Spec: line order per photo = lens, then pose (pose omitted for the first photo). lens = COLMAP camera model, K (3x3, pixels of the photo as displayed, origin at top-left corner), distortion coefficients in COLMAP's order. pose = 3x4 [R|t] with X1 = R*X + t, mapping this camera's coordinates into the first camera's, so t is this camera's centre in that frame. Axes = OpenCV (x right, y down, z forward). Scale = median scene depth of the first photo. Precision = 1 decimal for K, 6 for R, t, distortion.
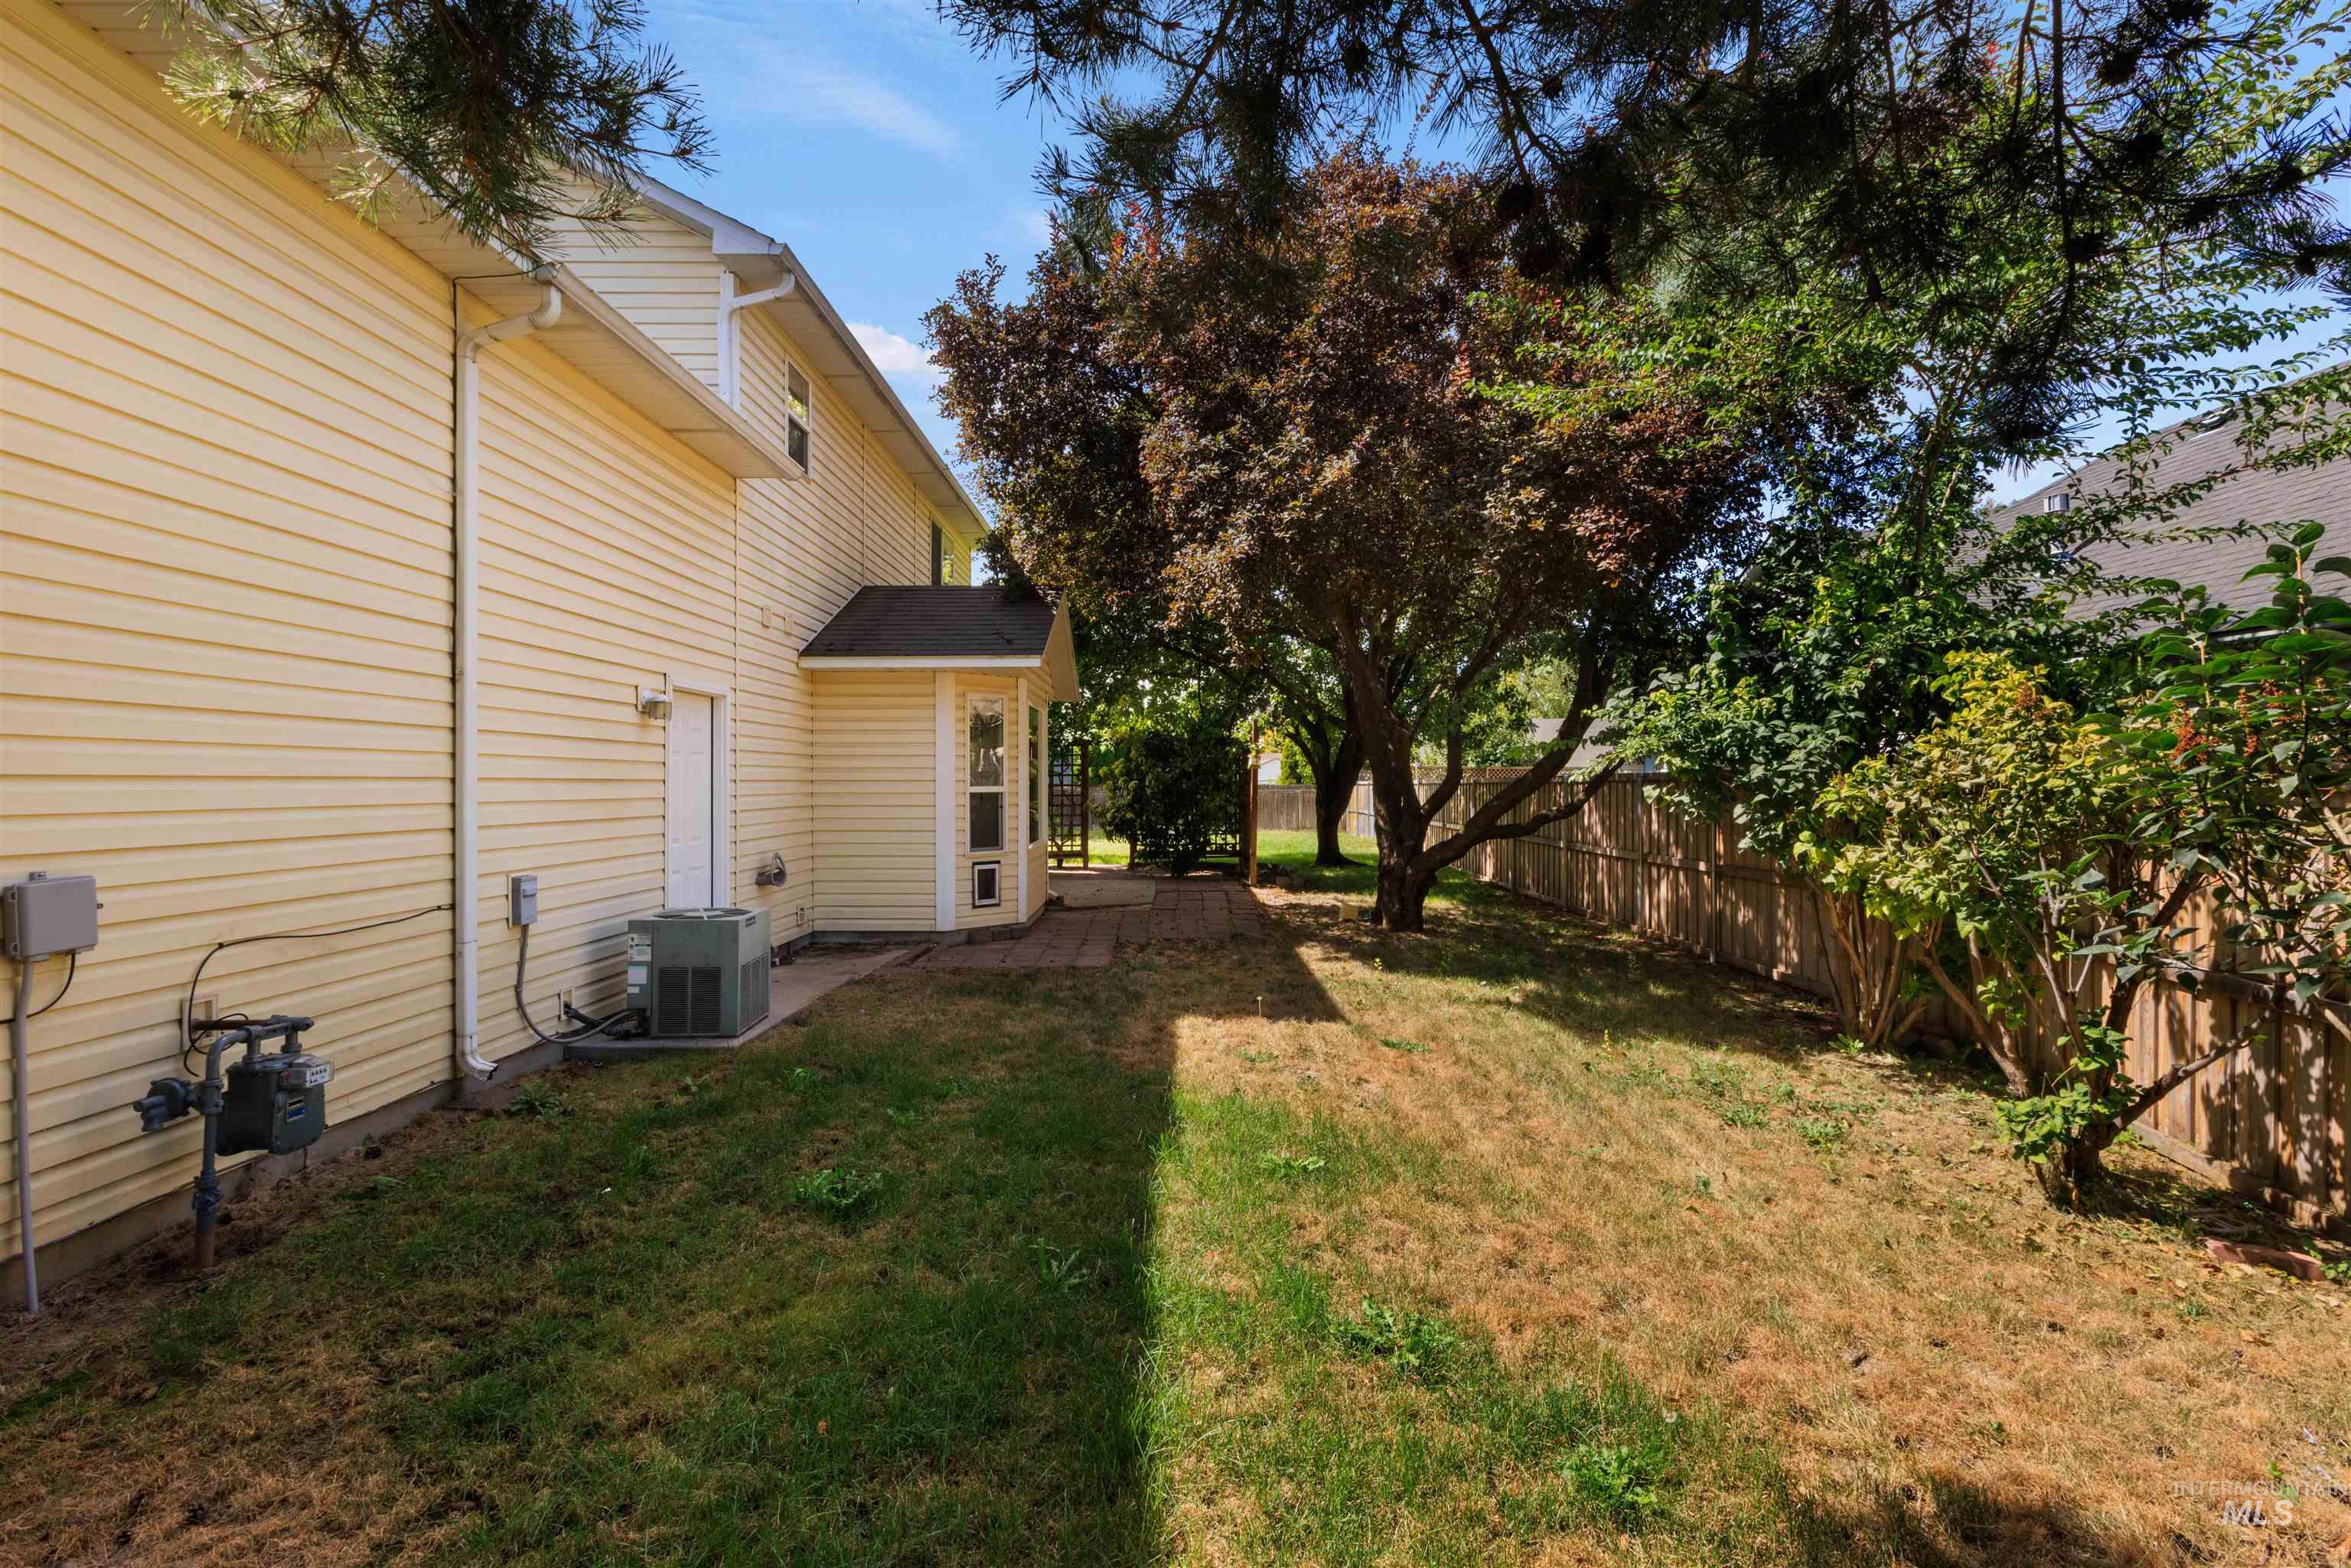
lens RADIAL K [[1069.3, 0, 1181.0], [0, 1069.3, 779.9], [0, 0, 1]] dist [0.000406, 0.000011]
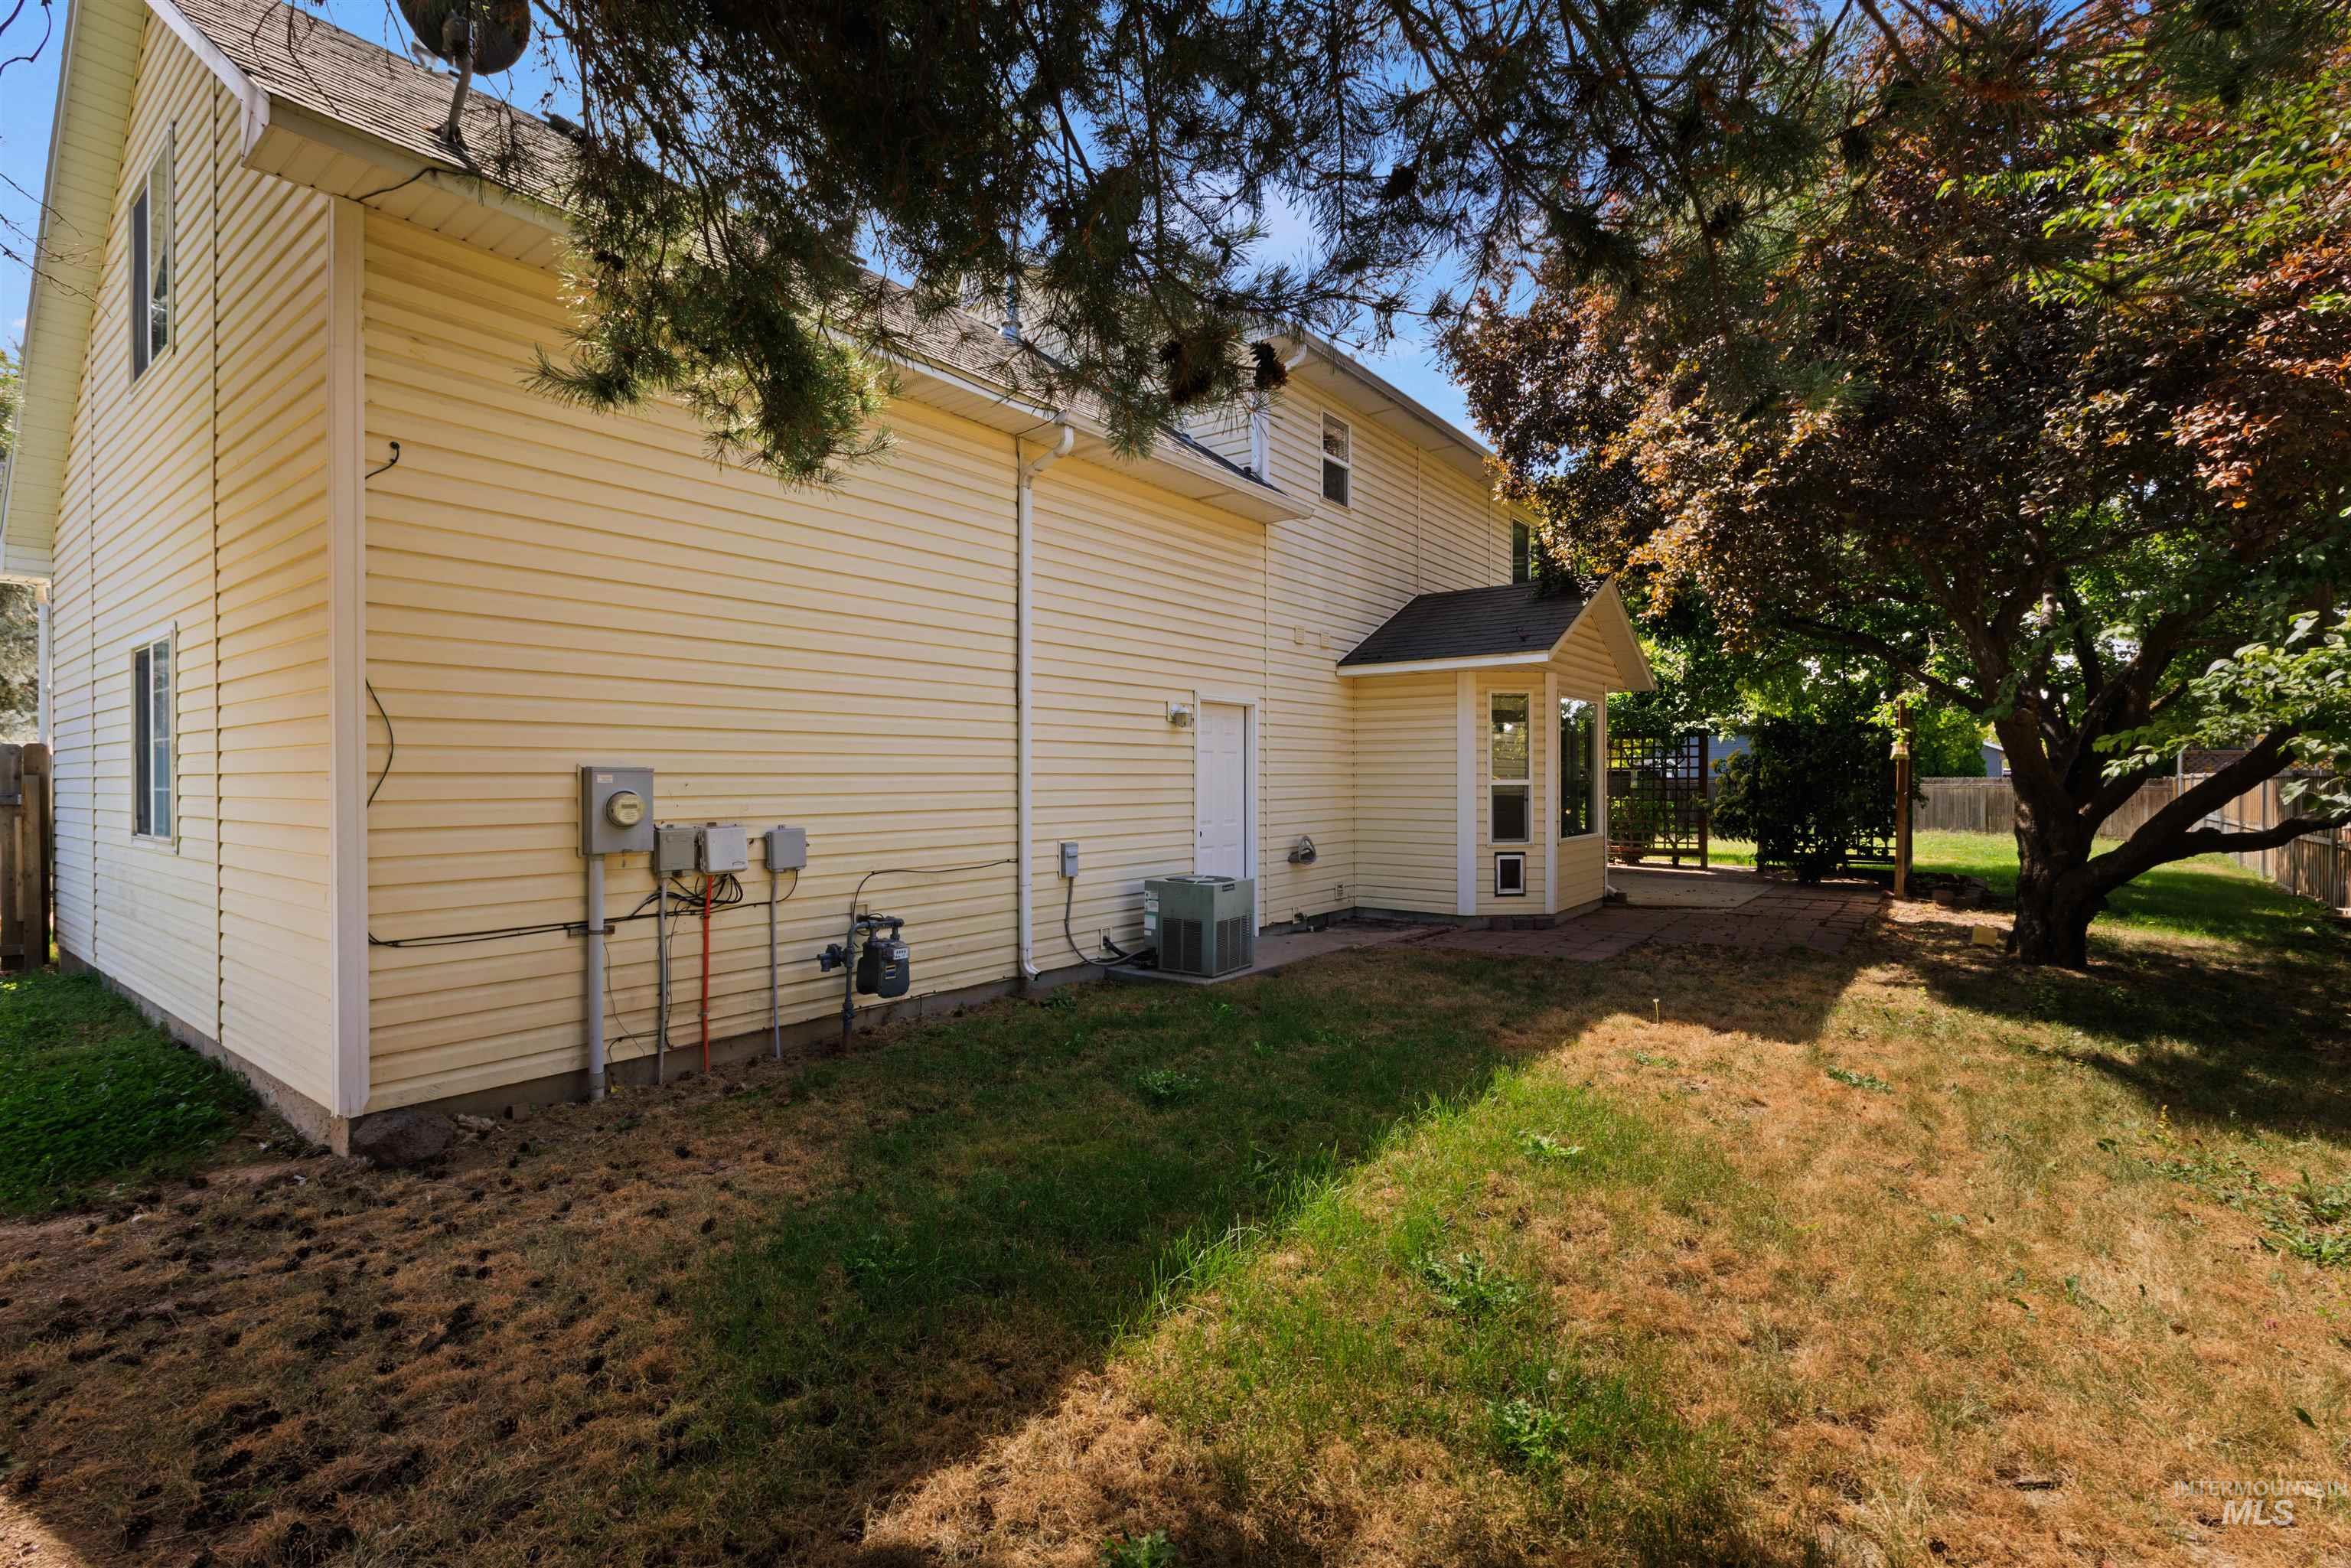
lens RADIAL K [[1069.3, 0, 1173.3], [0, 1069.3, 784.4], [0, 0, 1]] dist [0.000406, 0.000011]
pose [[0.786428, 0.005203, -0.617661, 0.363026], [0.001795, 0.999941, 0.010709, -0.002014], [0.617680, -0.009531, 0.786372, -0.024819]]
